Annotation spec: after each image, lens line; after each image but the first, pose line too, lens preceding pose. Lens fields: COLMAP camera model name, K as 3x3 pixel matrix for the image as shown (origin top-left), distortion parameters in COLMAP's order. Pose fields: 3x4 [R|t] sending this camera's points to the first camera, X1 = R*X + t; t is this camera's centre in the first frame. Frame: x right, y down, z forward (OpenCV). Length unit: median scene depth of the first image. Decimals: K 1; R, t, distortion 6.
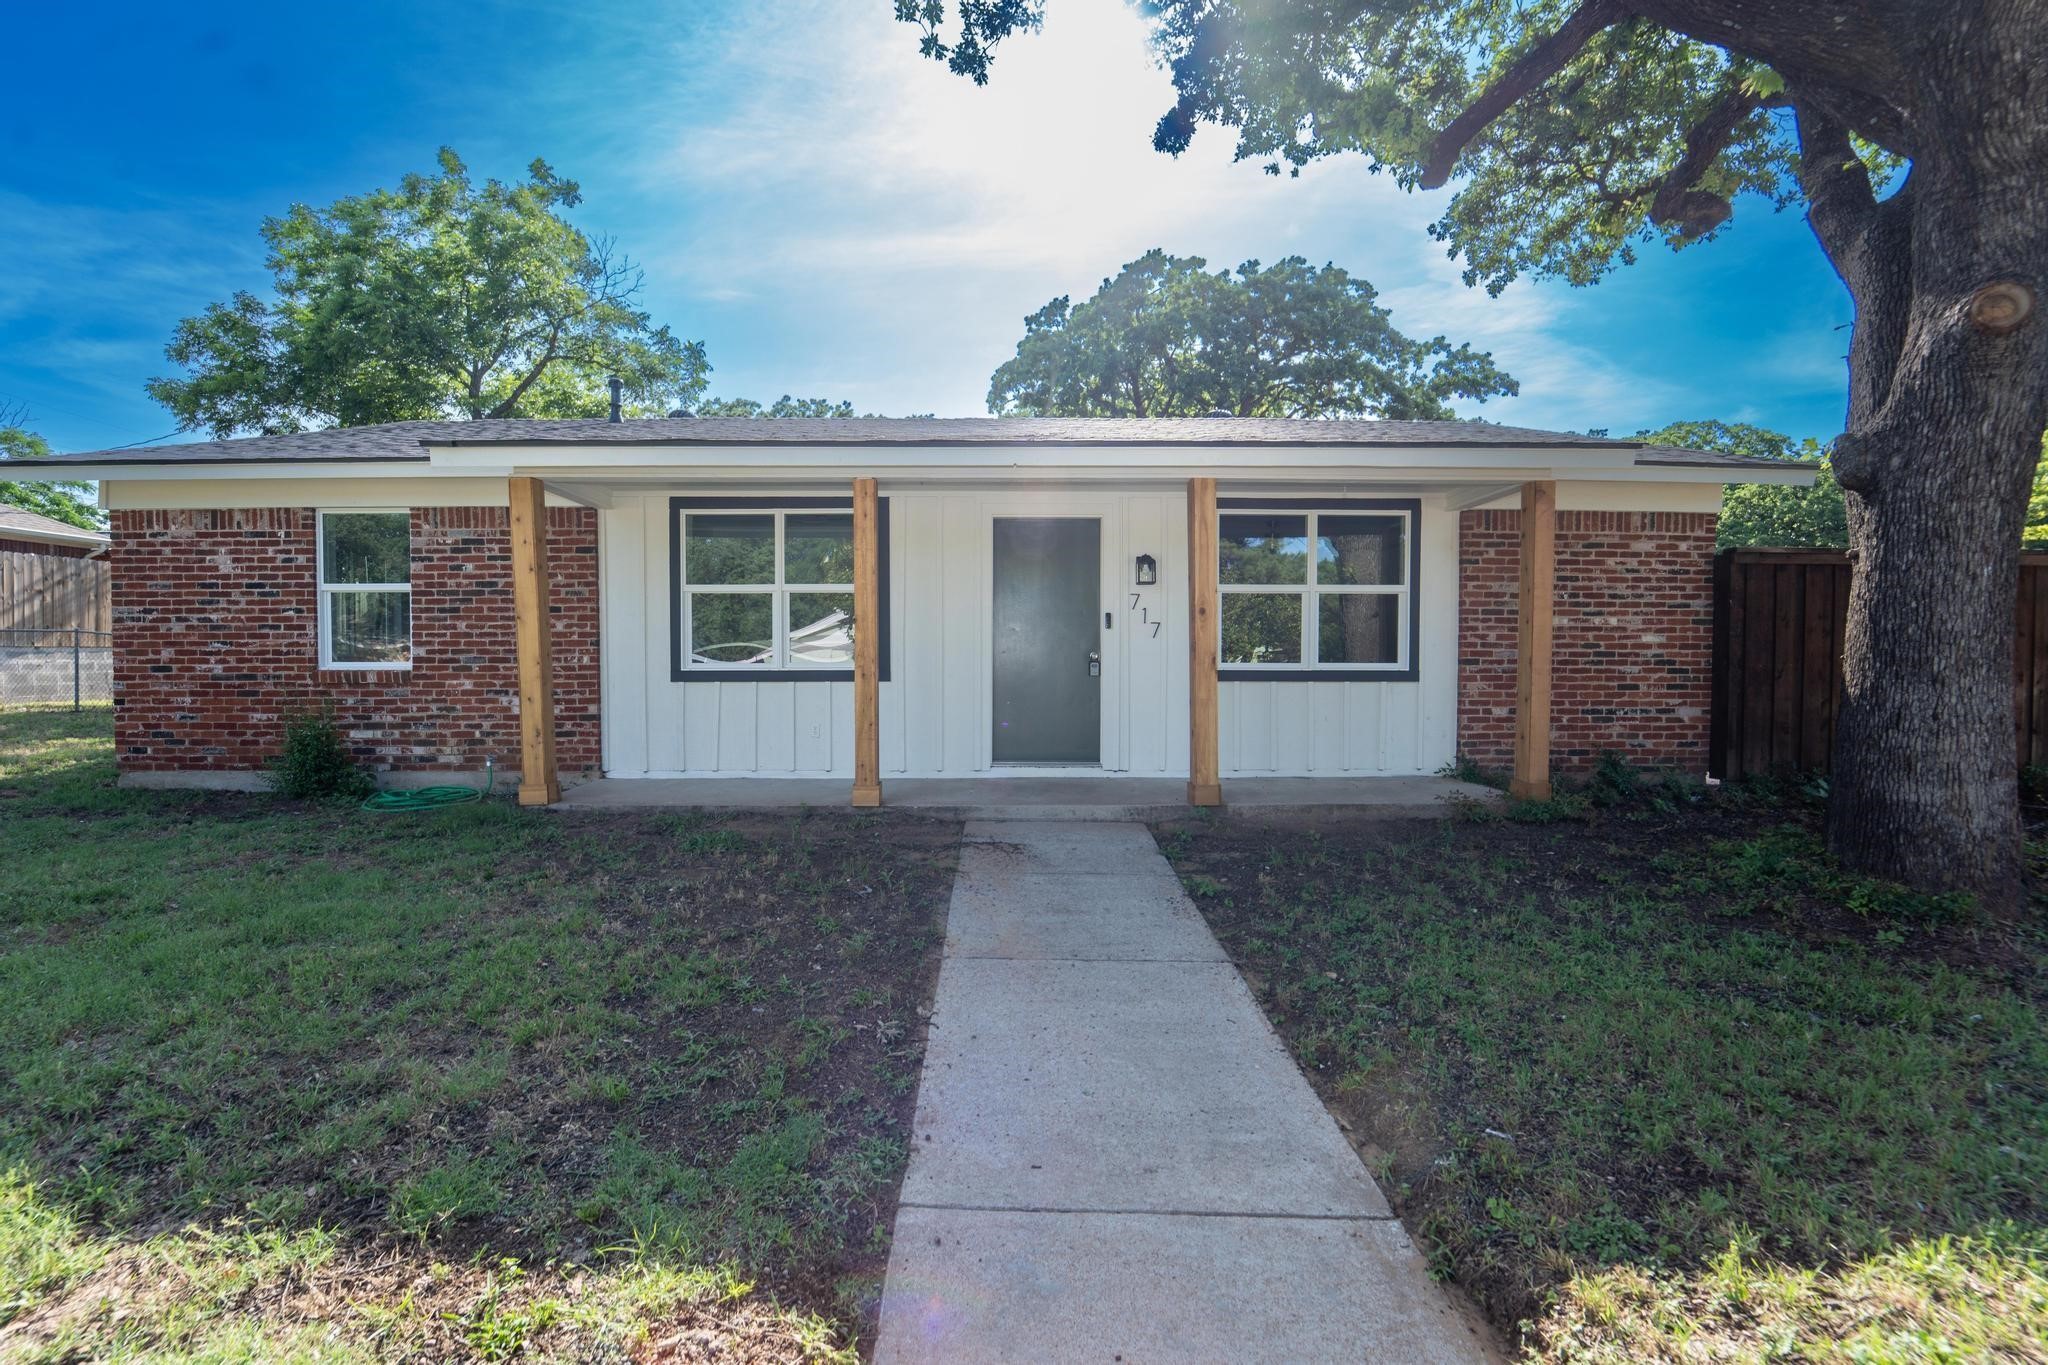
lens RADIAL K [[937.3, 0, 1024.6], [0, 937.3, 682.1], [0, 0, 1]] dist [-0.004641, -0.000211]
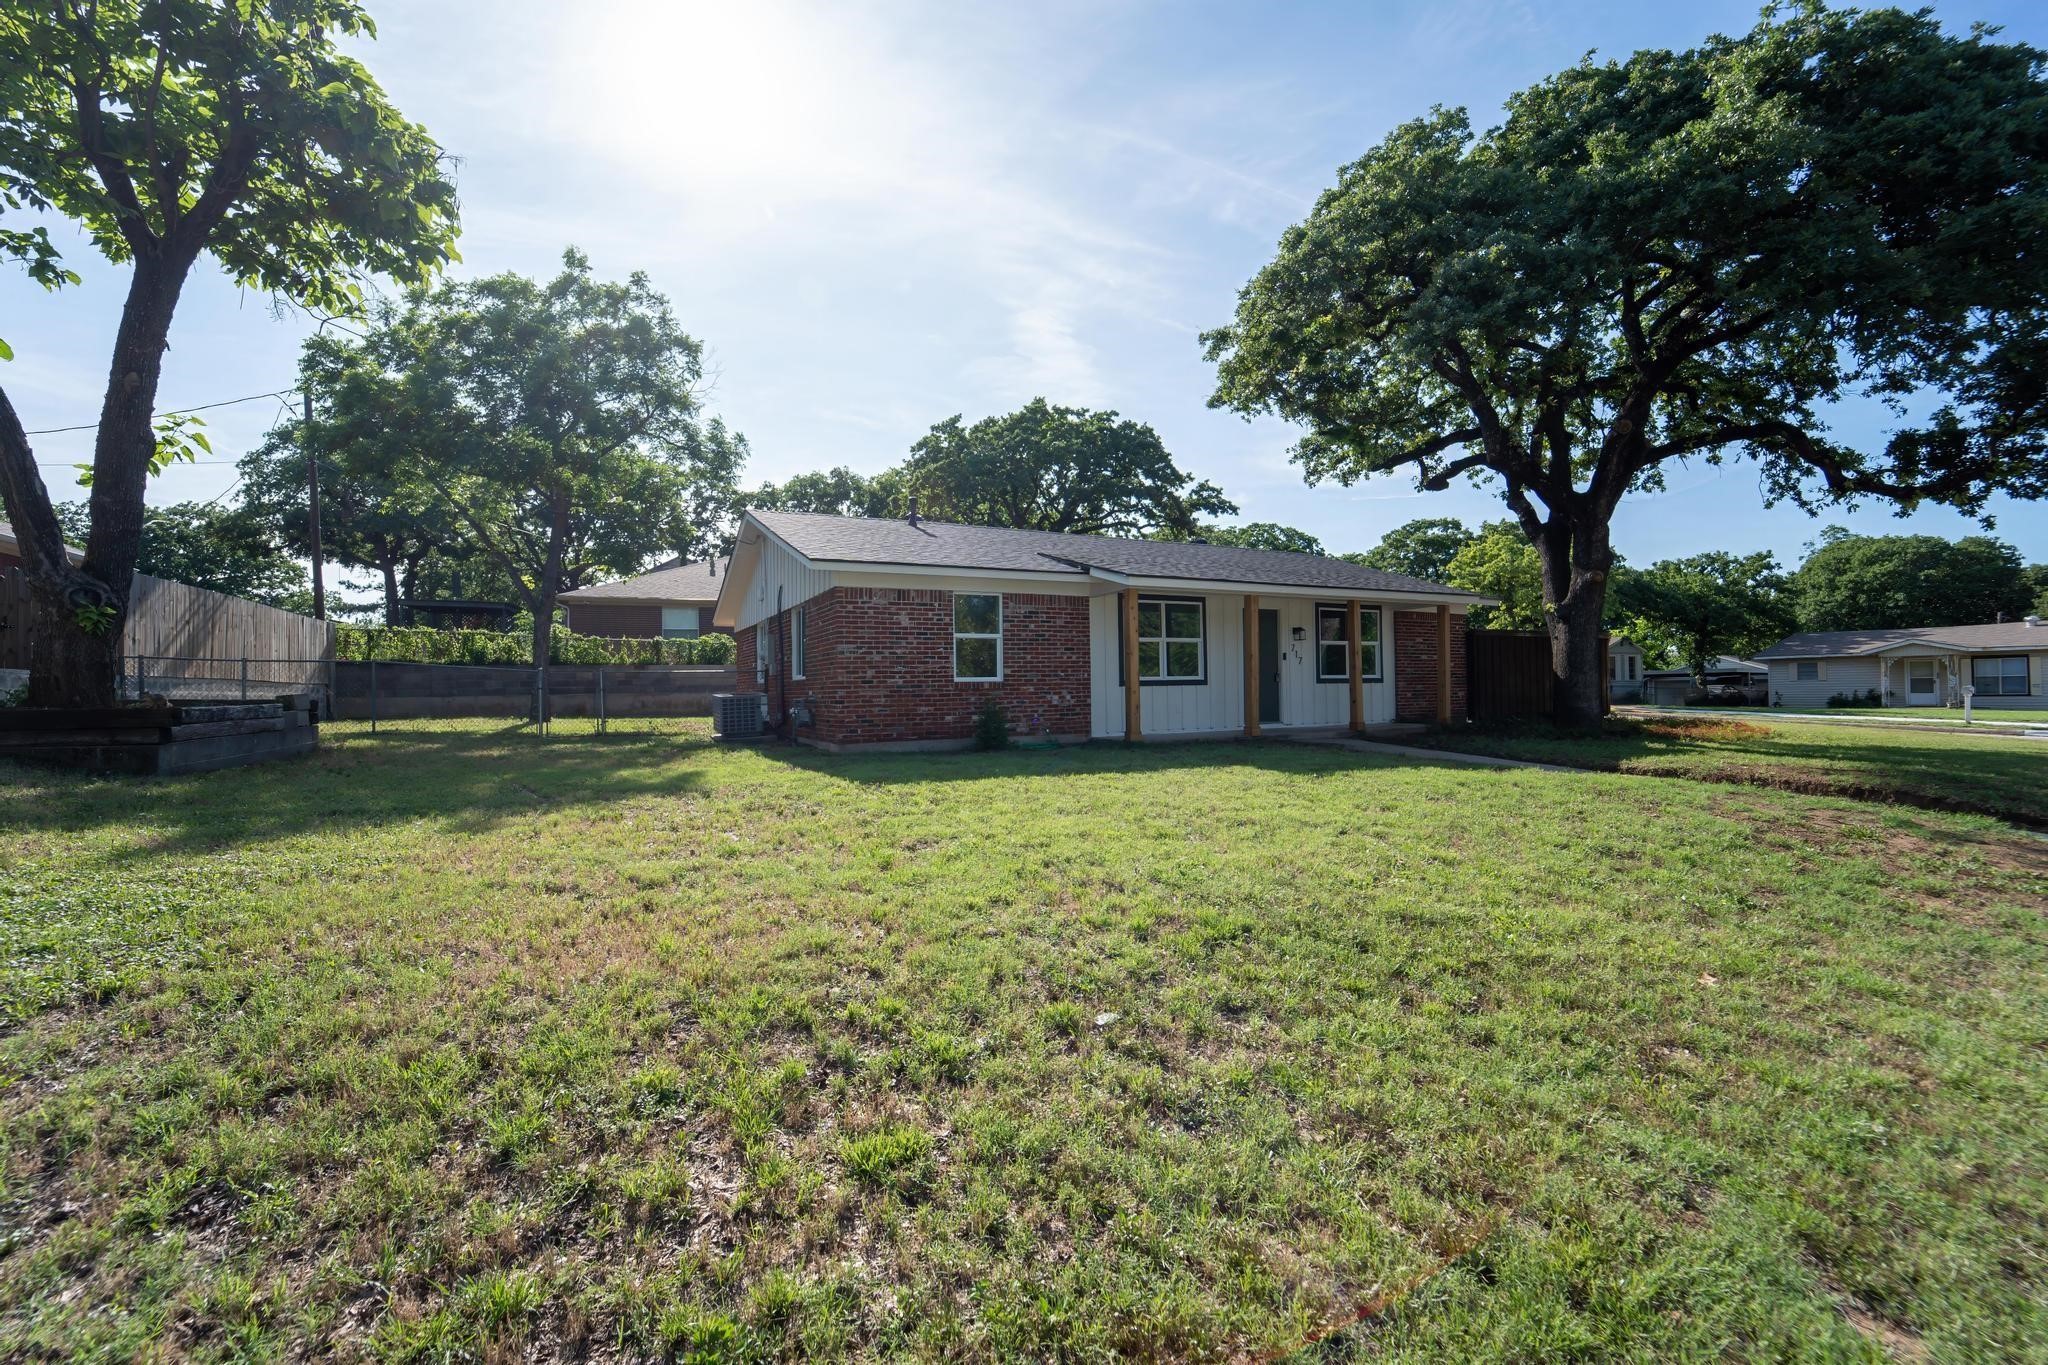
lens RADIAL K [[842.0, 0, 1022.8], [0, 842.0, 680.4], [0, 0, 1]] dist [0.001192, 0.000016]
pose [[0.896639, -0.007226, 0.442704, -1.328484], [0.013460, 0.999850, -0.010943, 0.003522], [-0.442558, 0.015771, 0.896601, -0.486507]]
